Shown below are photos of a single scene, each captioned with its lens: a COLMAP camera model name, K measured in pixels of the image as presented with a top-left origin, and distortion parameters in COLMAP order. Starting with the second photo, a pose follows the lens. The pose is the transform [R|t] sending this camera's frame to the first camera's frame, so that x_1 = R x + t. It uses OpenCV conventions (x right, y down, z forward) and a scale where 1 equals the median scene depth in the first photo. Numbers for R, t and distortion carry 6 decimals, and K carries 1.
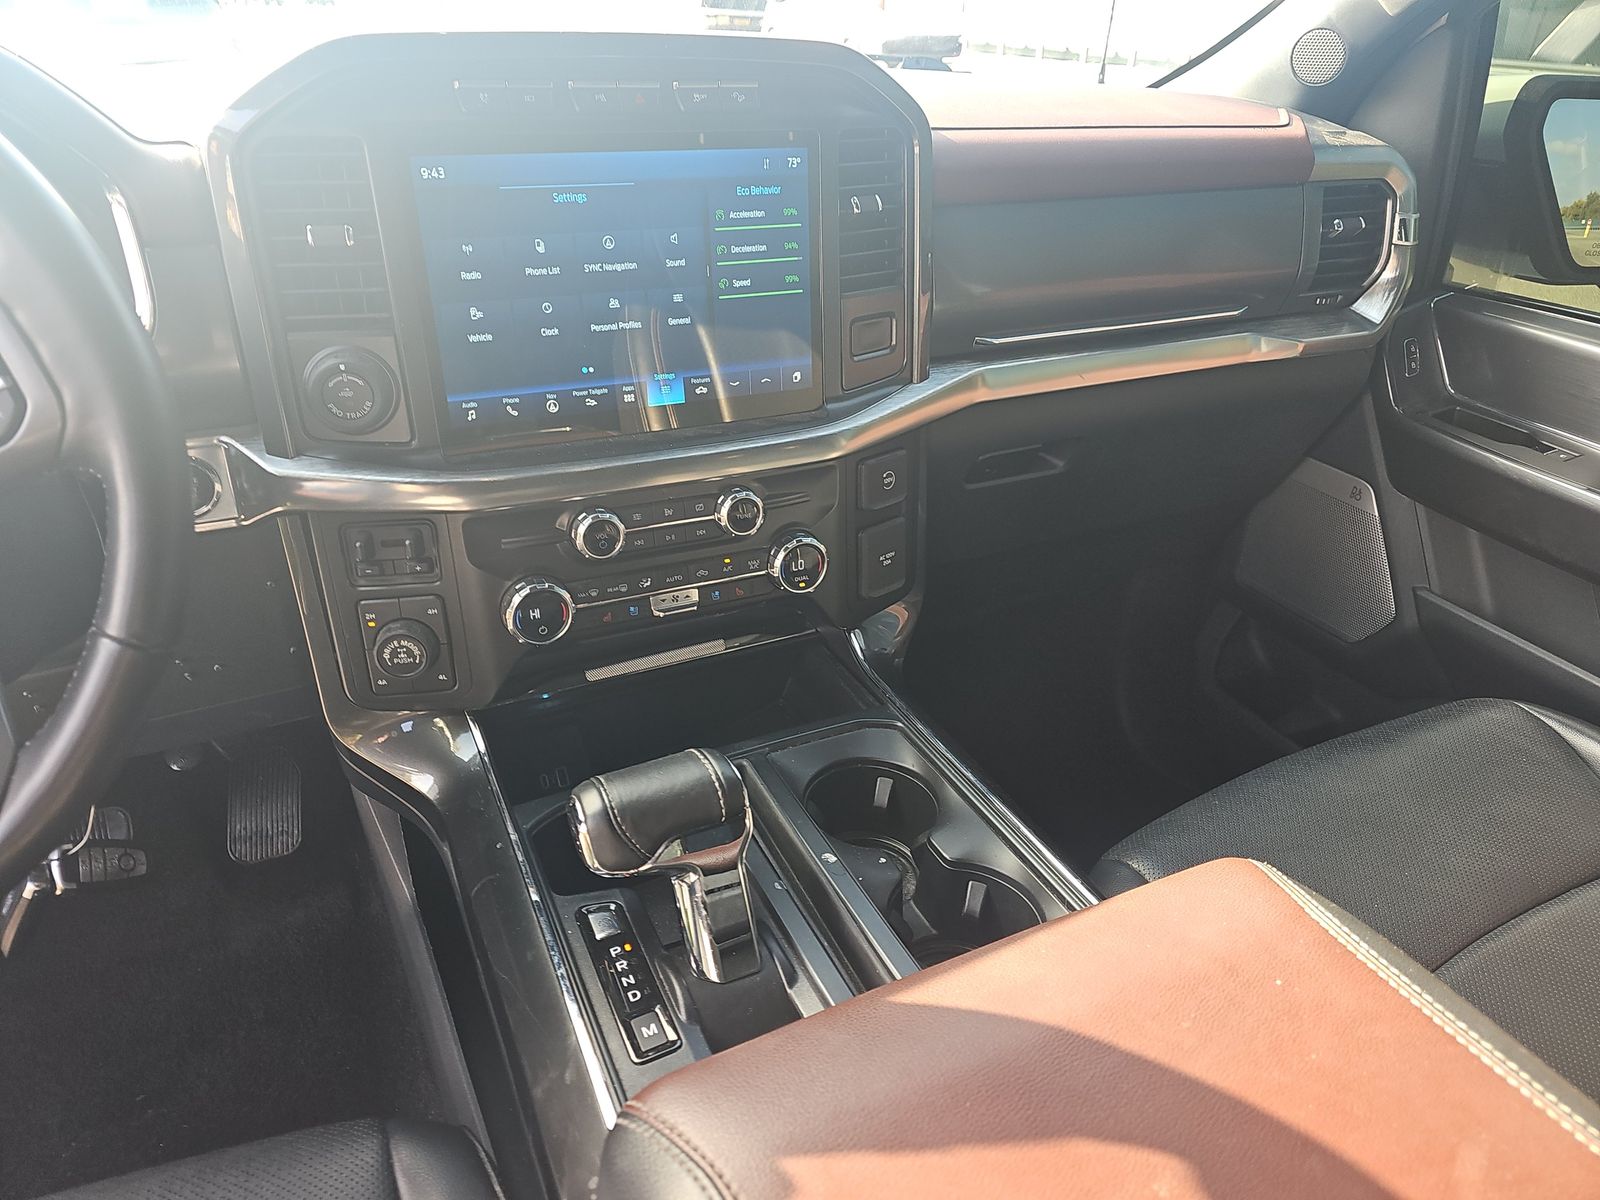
lens RADIAL K [[1034.3, 0, 800.0], [0, 1034.3, 600.0], [0, 0, 1]] dist [0.029952, -0.002578]
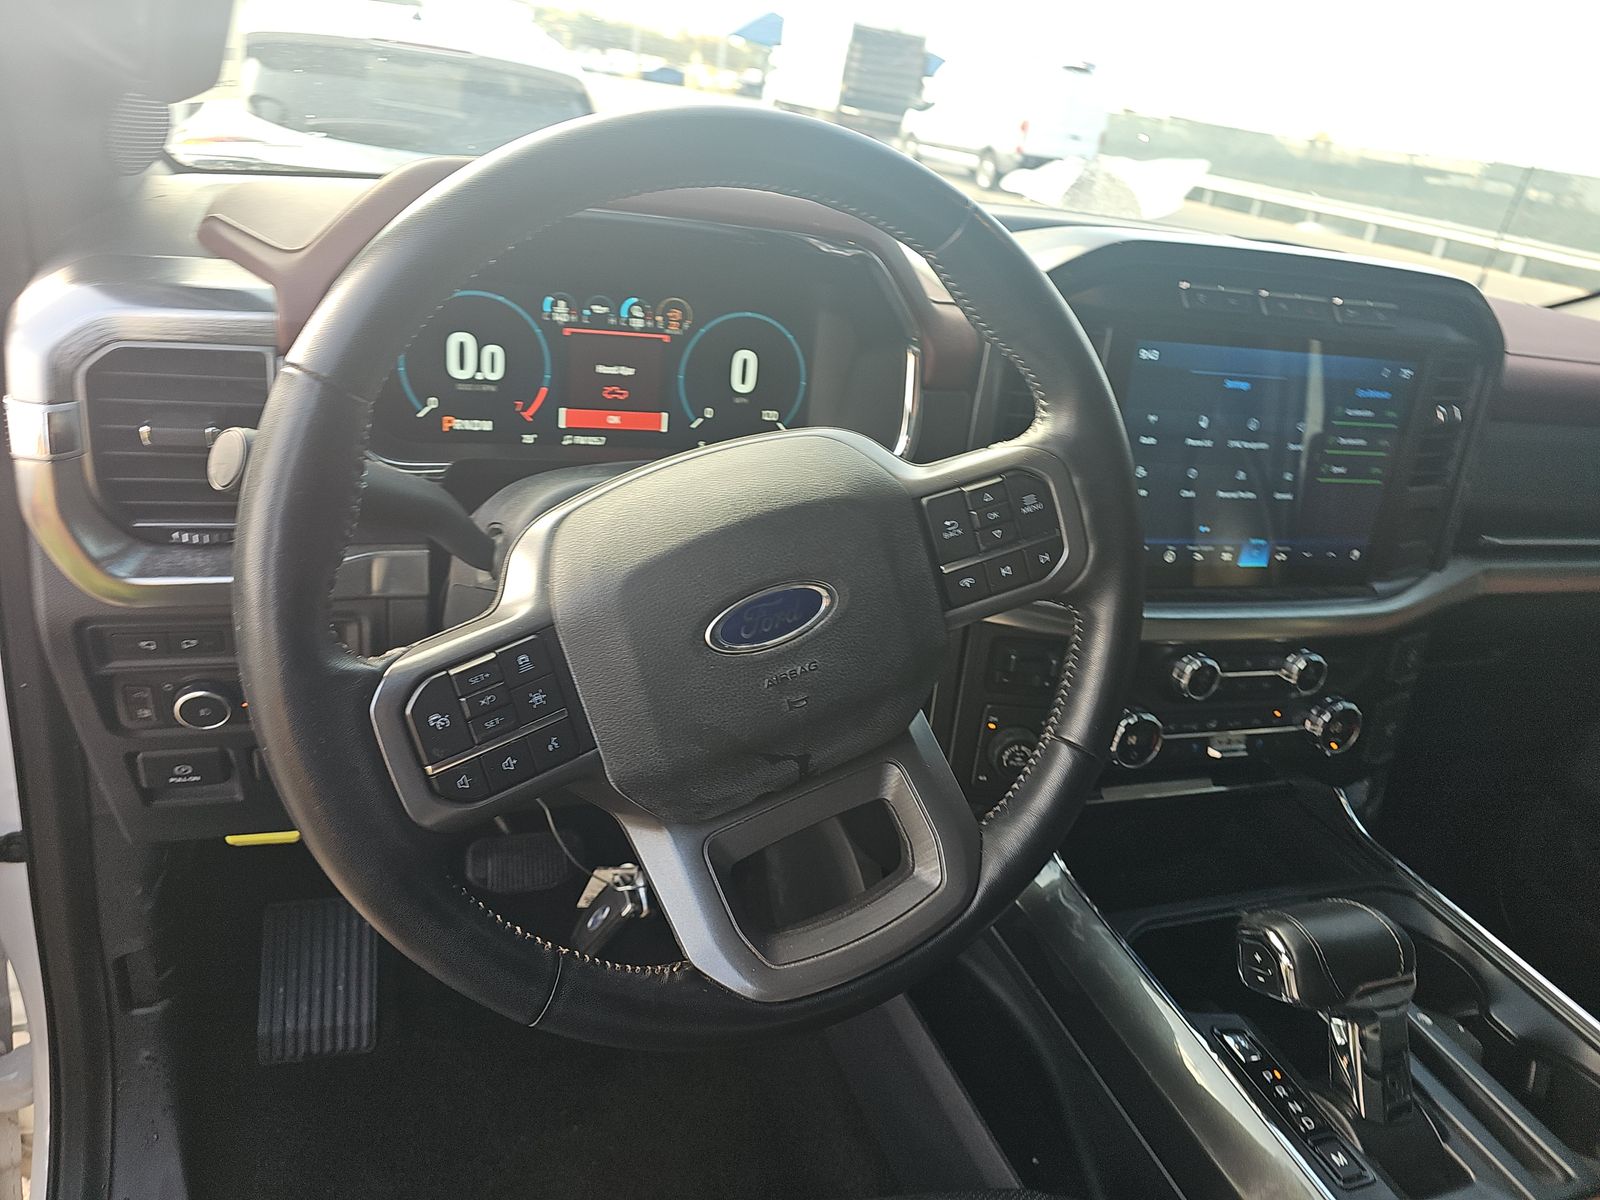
lens RADIAL K [[1034.3, 0, 800.0], [0, 1034.3, 600.0], [0, 0, 1]] dist [0.029952, -0.002578]
pose [[0.987239, 0.151323, -0.049608, -0.562797], [-0.154856, 0.984896, -0.077458, 0.007563], [0.037138, 0.084151, 0.995761, -0.124029]]
